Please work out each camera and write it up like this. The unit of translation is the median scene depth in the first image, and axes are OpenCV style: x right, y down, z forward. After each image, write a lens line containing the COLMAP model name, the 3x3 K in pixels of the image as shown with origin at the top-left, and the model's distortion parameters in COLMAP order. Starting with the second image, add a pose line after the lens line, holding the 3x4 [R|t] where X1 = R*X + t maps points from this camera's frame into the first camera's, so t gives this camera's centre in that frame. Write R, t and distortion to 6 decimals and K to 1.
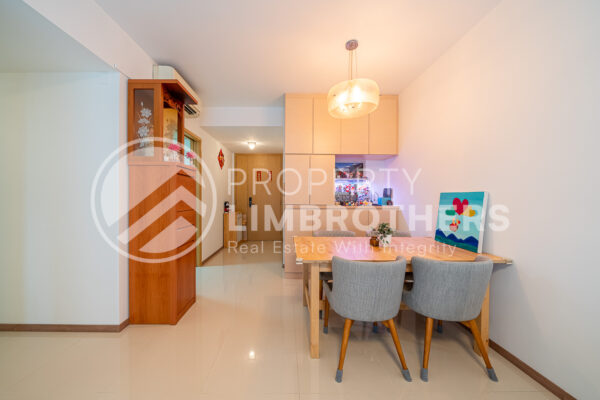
lens RADIAL K [[213.1, 0, 300.0], [0, 213.1, 200.0], [0, 0, 1]] dist [-0.000556, -0.000285]
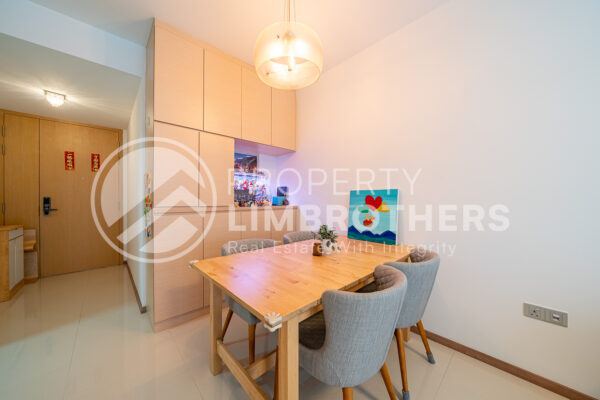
lens RADIAL K [[207.8, 0, 300.0], [0, 207.8, 200.0], [0, 0, 1]] dist [-0.000517, -0.000037]
pose [[0.768054, -0.008443, 0.640330, -0.130510], [0.013781, 0.999899, -0.003345, 0.008525], [-0.640237, 0.011394, 0.768093, 0.307899]]
